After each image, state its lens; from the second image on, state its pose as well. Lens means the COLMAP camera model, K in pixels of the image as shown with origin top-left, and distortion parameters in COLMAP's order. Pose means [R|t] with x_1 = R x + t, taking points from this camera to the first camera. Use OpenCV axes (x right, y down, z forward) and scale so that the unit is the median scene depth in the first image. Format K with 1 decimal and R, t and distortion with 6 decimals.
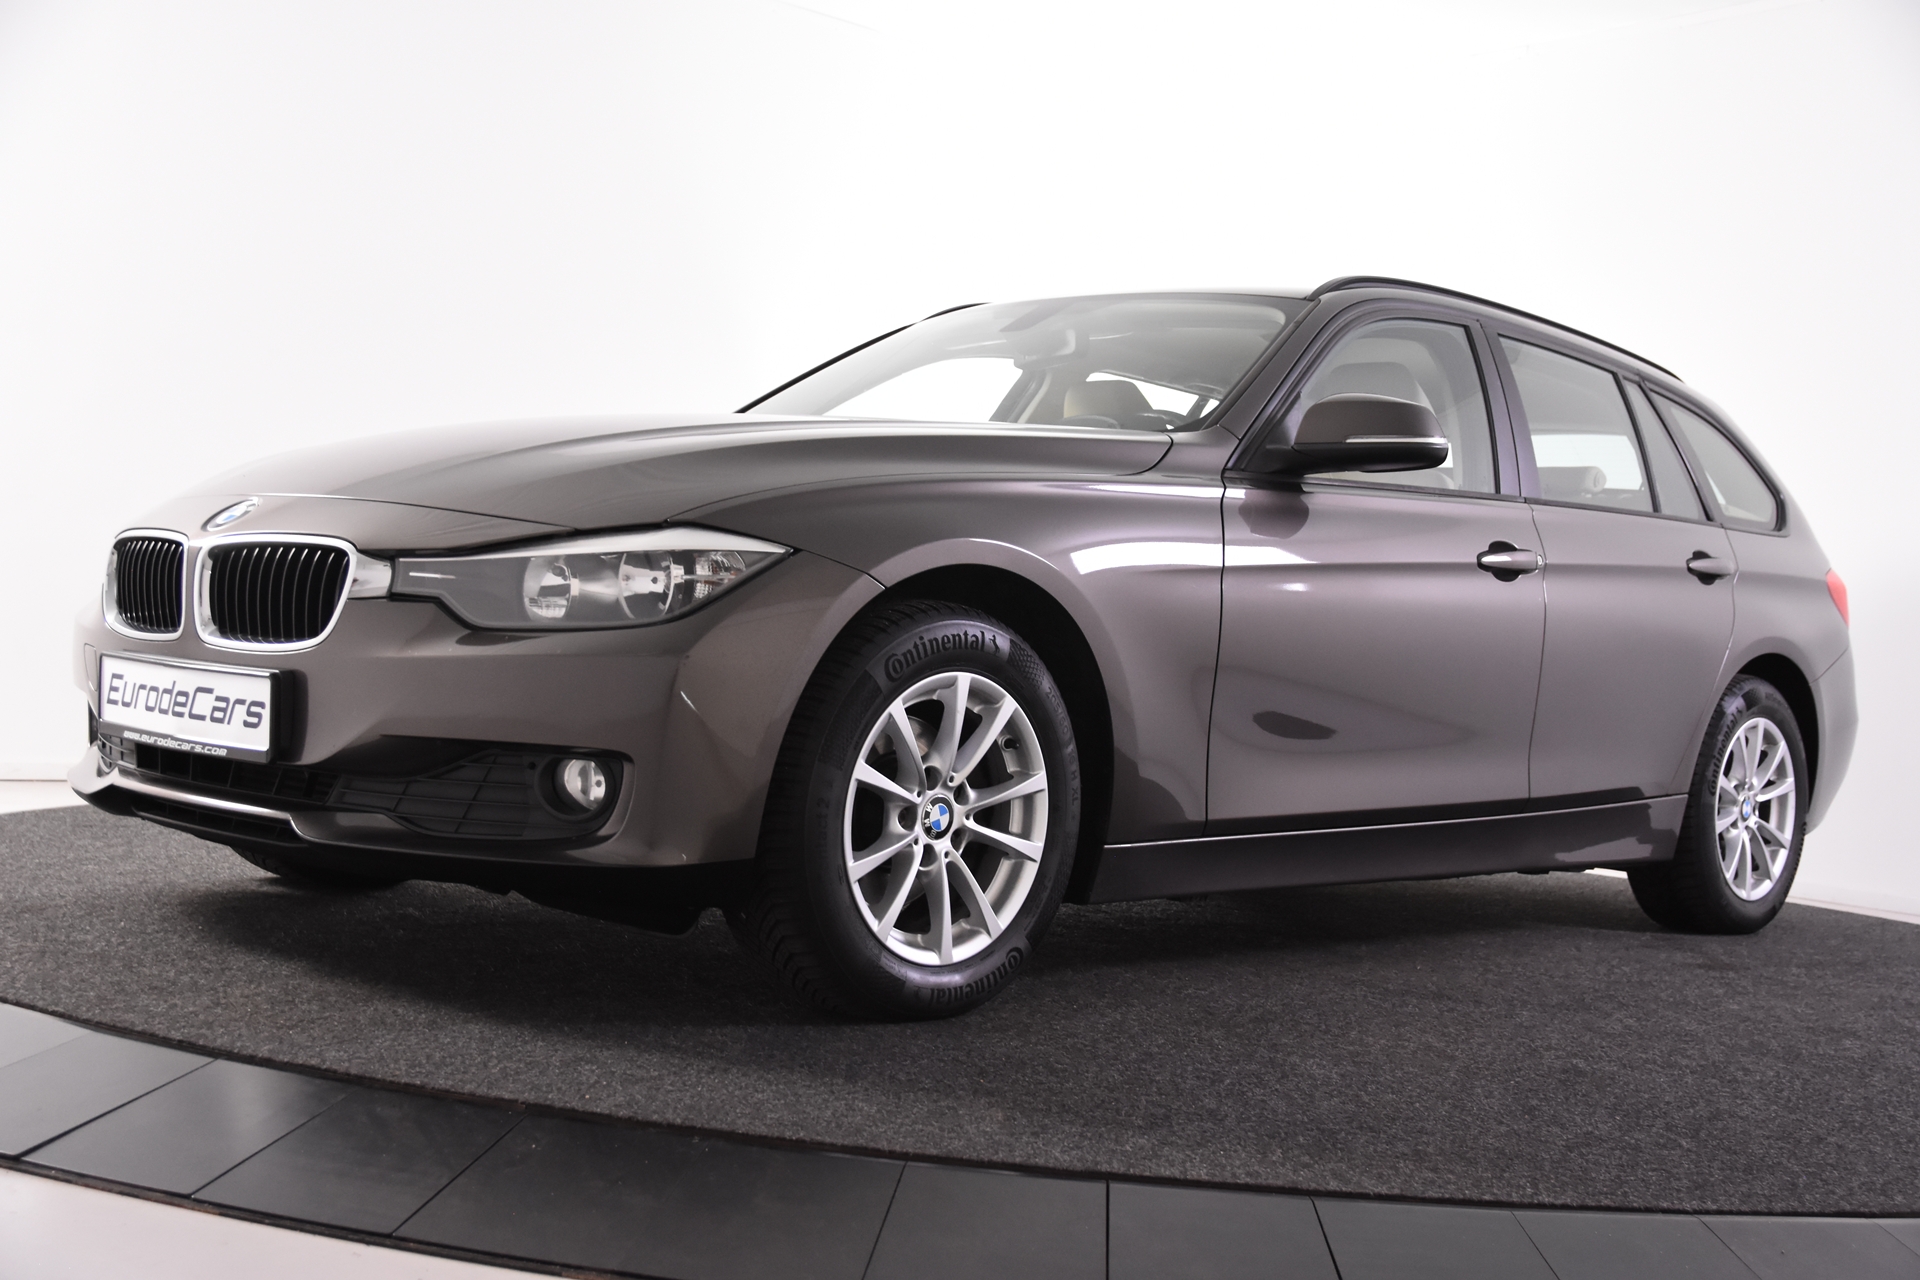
lens RADIAL K [[2173.5, 0, 964.3], [0, 2173.5, 637.2], [0, 0, 1]] dist [0.018600, 0.000000]
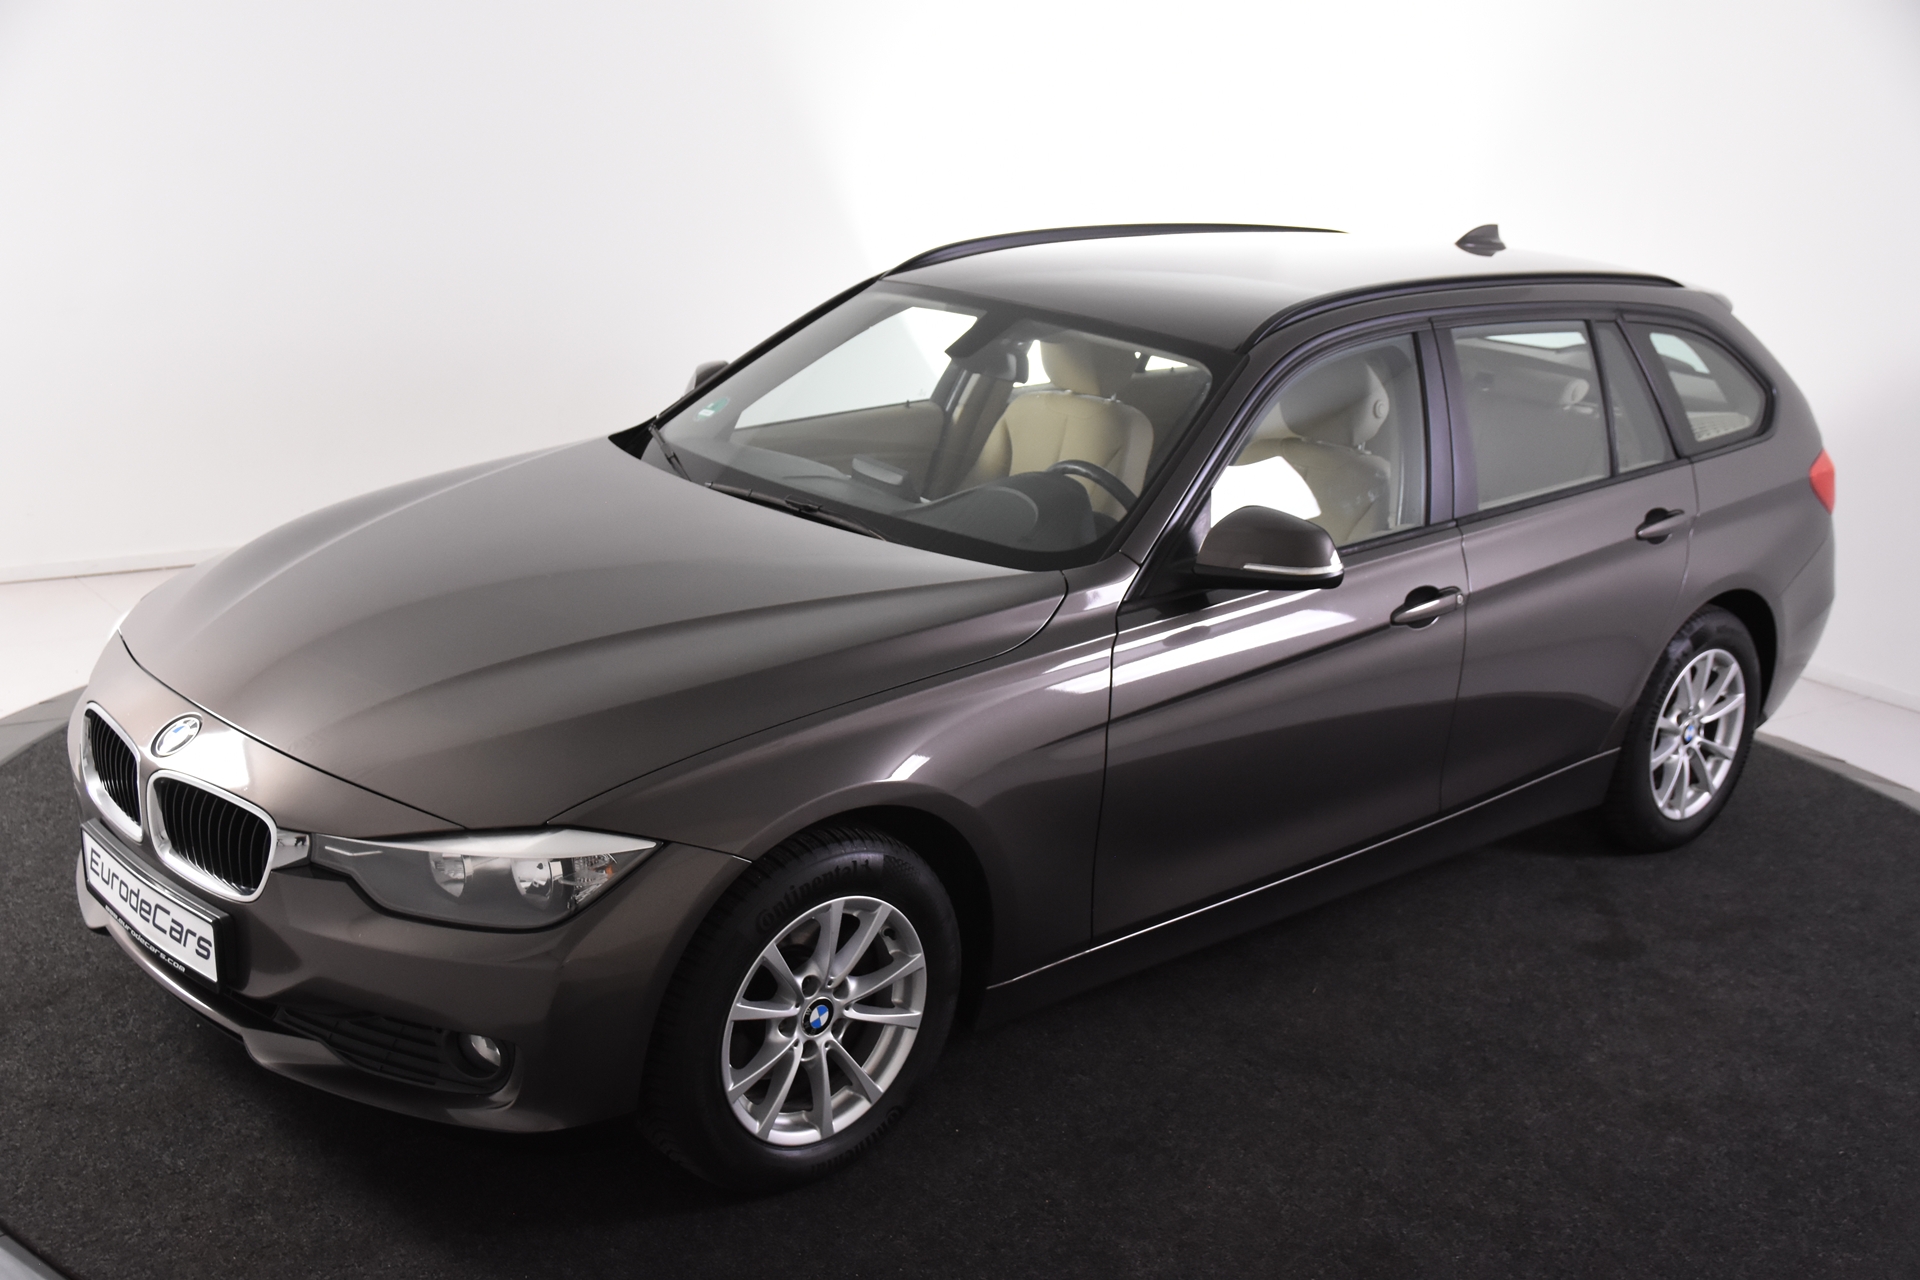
lens RADIAL K [[2173.5, 0, 954.9], [0, 2173.5, 646.7], [0, 0, 1]] dist [0.018600, 0.000000]
pose [[0.997539, 0.014119, -0.068673, 0.130405], [0.005384, 0.961190, 0.275836, -0.401698], [0.069902, -0.275527, 0.958748, -0.011775]]
